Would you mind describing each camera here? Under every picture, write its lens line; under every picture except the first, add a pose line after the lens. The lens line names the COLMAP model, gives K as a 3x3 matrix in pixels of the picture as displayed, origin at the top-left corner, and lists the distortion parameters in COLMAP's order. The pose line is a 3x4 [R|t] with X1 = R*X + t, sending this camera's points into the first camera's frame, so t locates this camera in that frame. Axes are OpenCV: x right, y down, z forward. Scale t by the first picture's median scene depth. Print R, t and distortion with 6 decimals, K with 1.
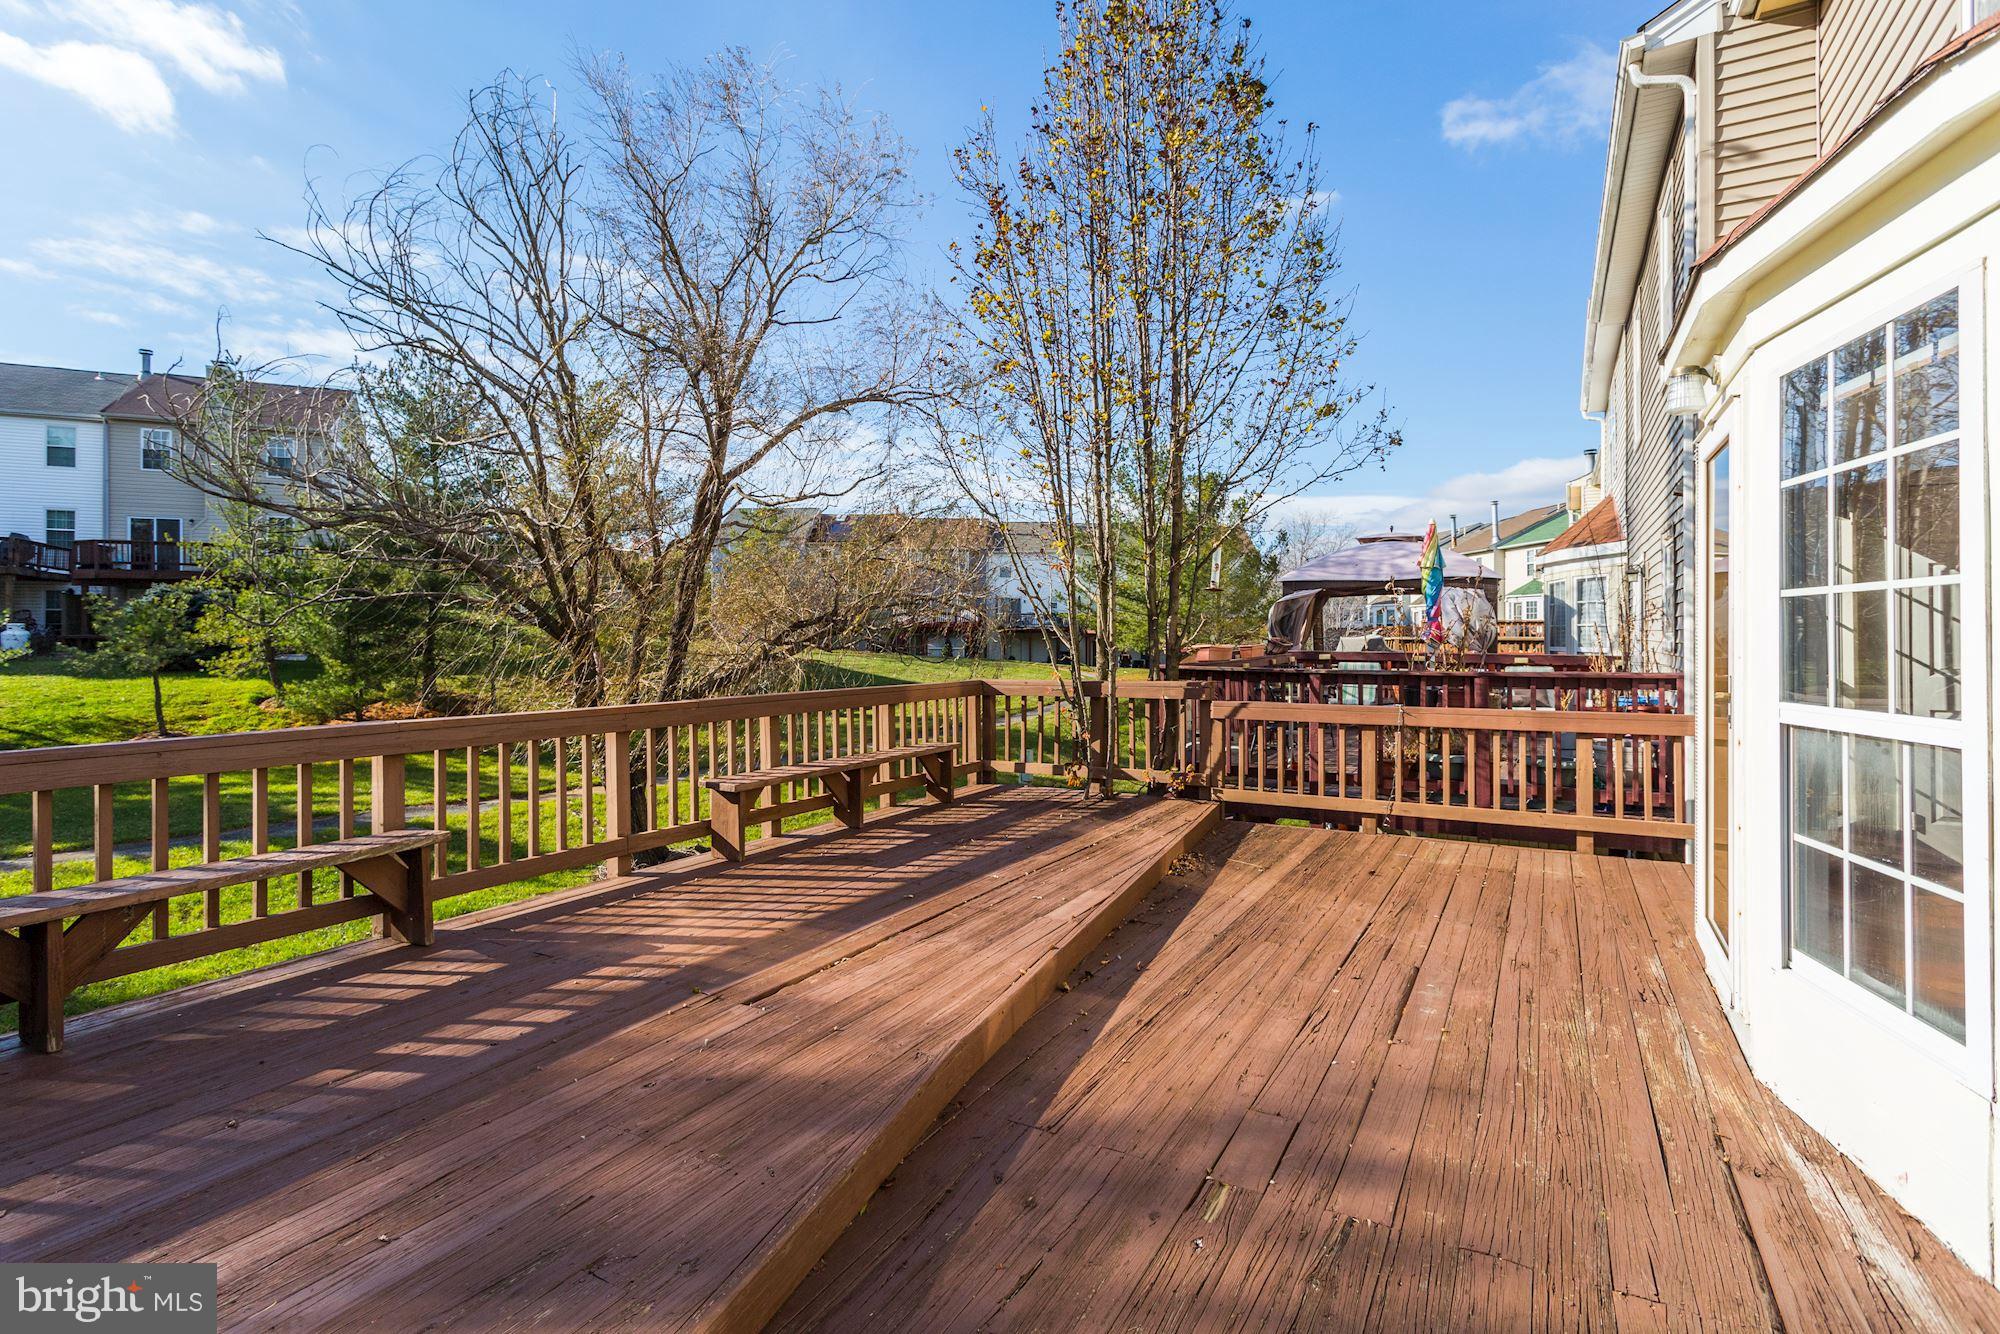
lens RADIAL K [[970.0, 0, 1020.4], [0, 970.0, 626.7], [0, 0, 1]] dist [-0.001706, 0.002626]
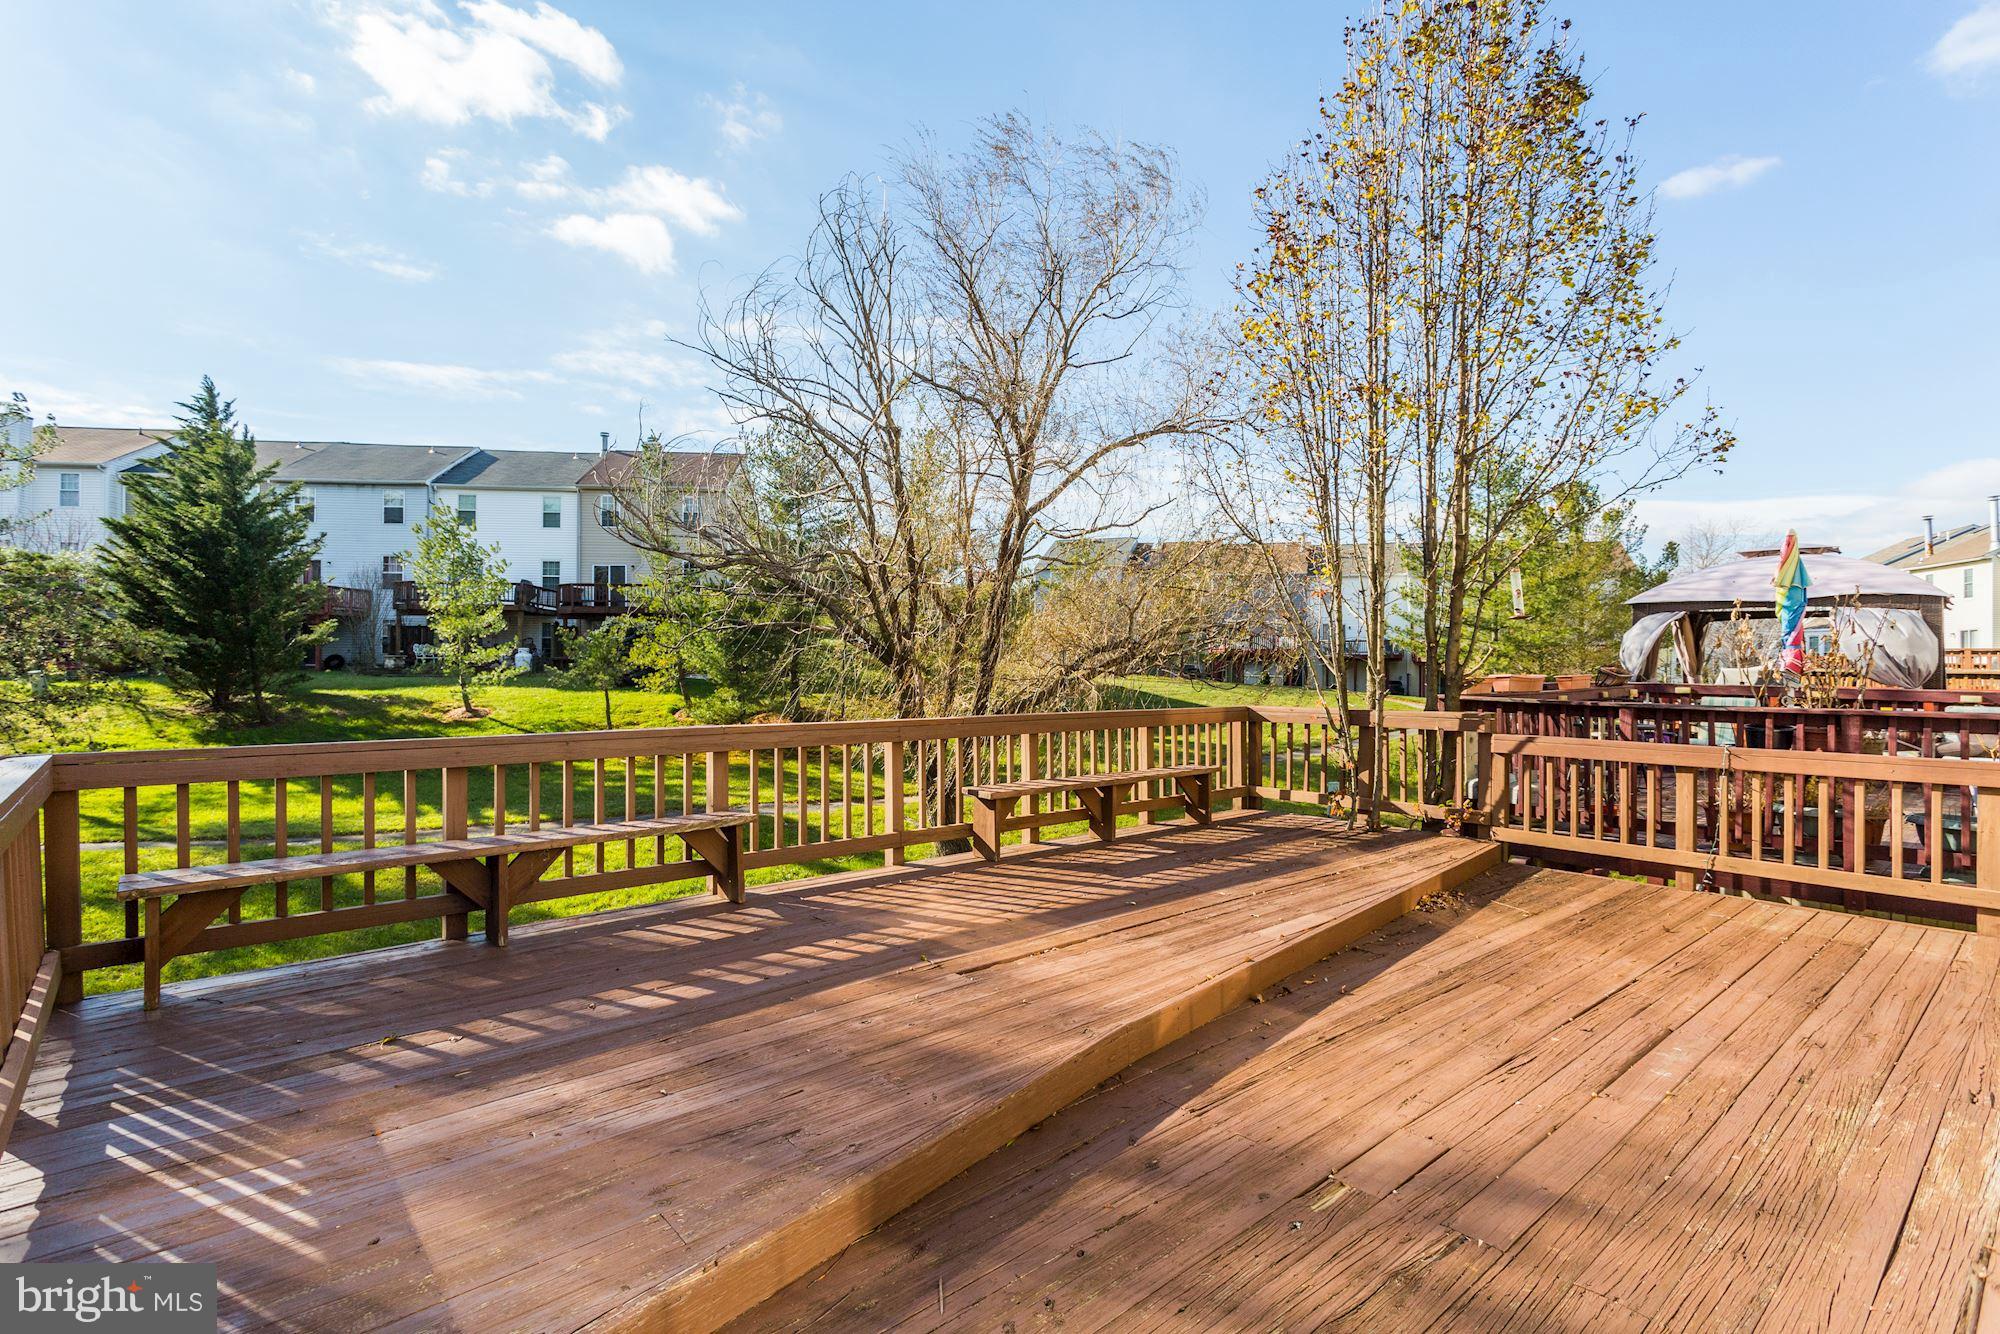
lens RADIAL K [[970.0, 0, 1007.3], [0, 970.0, 653.0], [0, 0, 1]] dist [-0.001706, 0.002626]
pose [[0.940751, 0.004013, -0.339074, 0.067989], [-0.004190, 0.999991, 0.000209, 0.000502], [0.339072, 0.001224, 0.940760, -0.034092]]
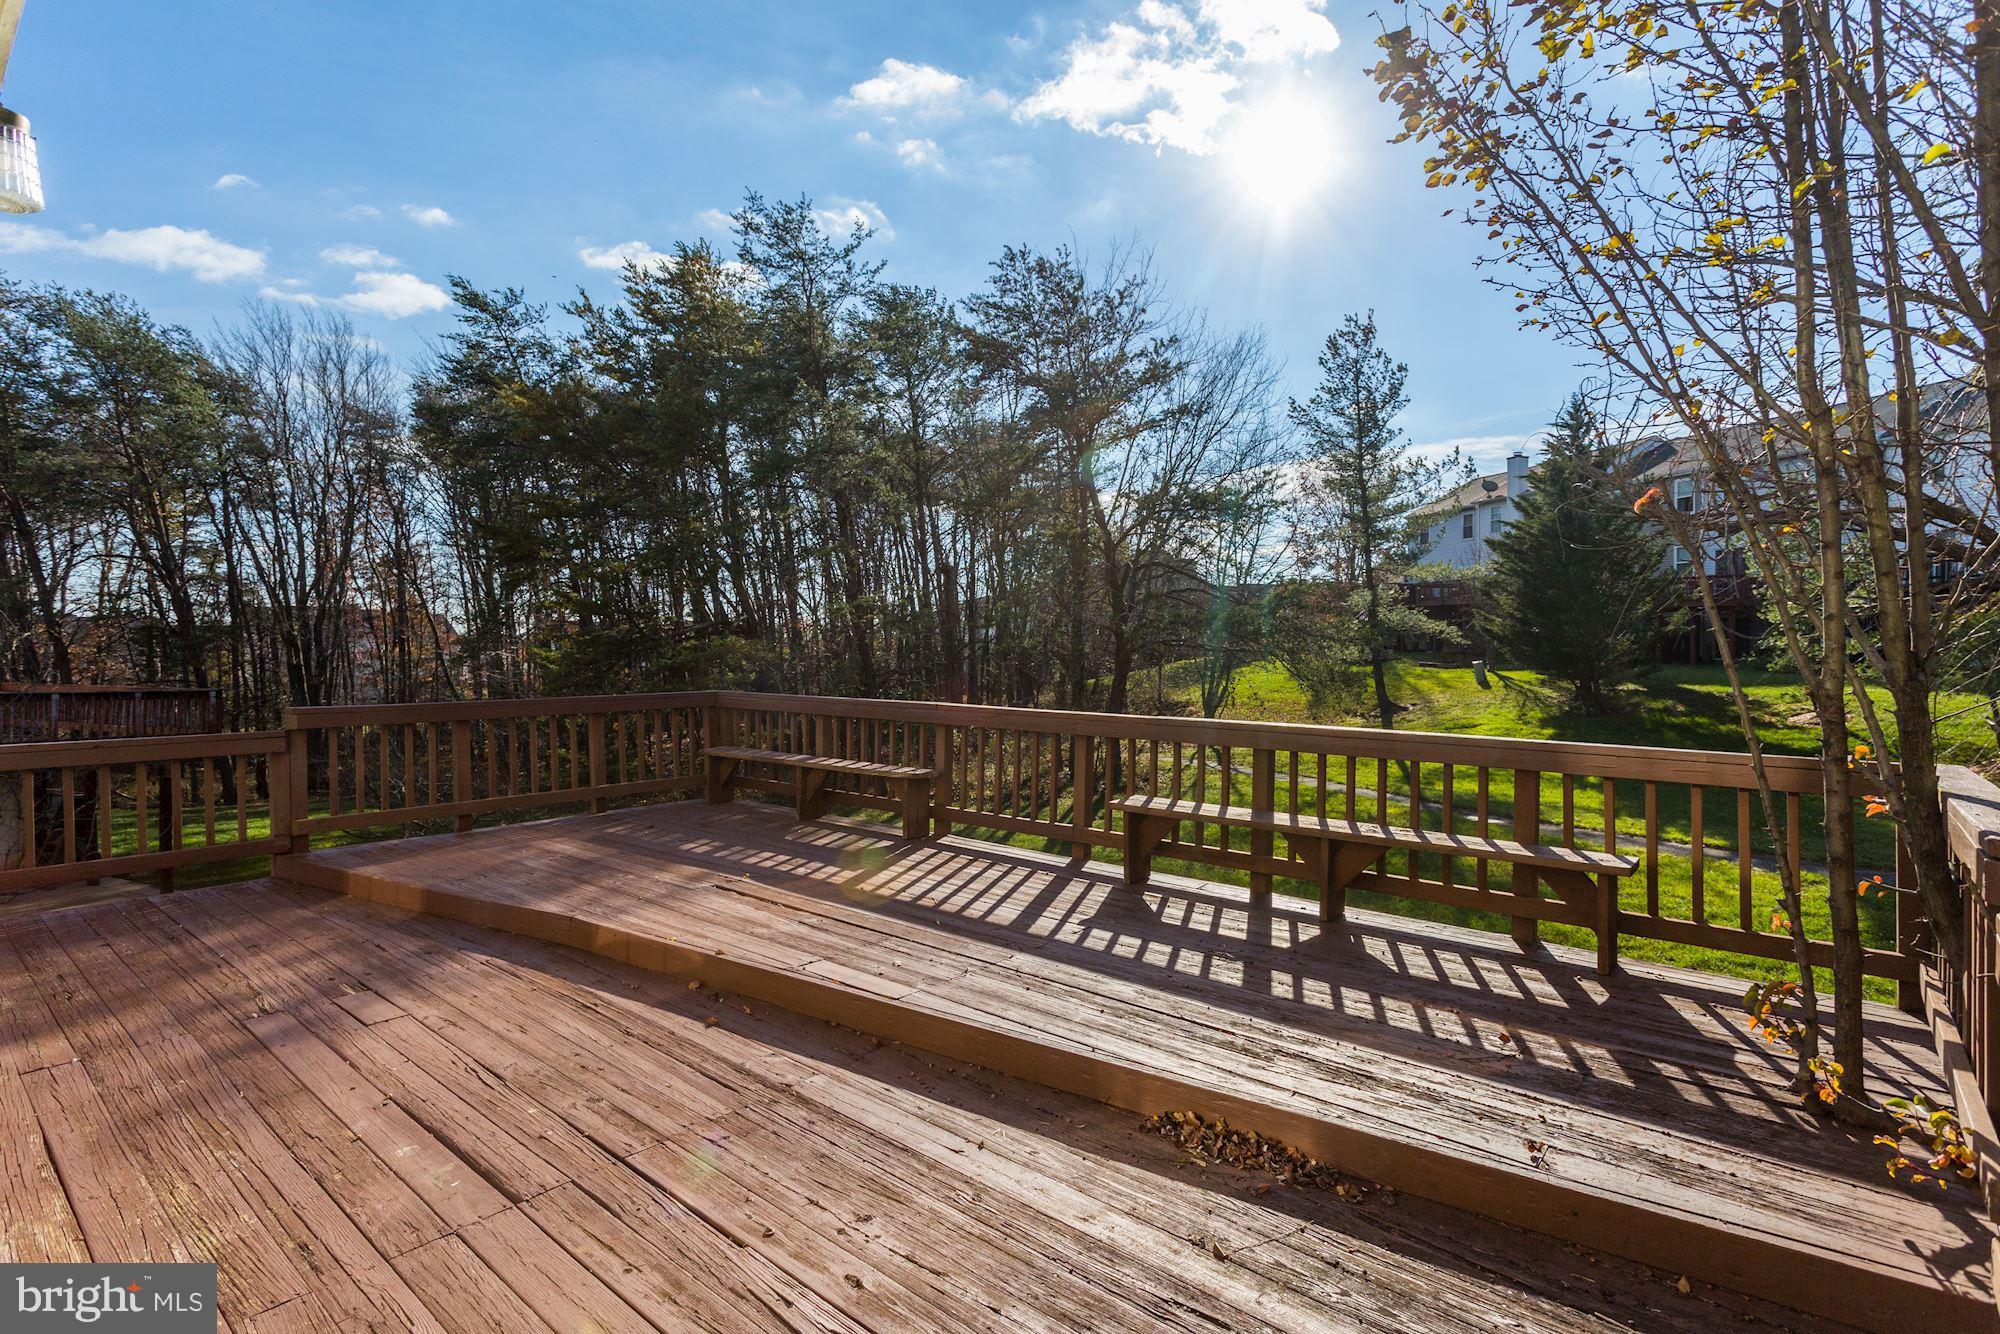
lens RADIAL K [[1054.3, 0, 992.5], [0, 1054.3, 665.8], [0, 0, 1]] dist [-0.000342, -0.001214]
pose [[-0.242676, 0.012874, -0.970022, 0.495502], [0.003211, 0.999917, 0.012468, 0.008849], [0.970102, -0.000089, -0.242697, 0.742690]]
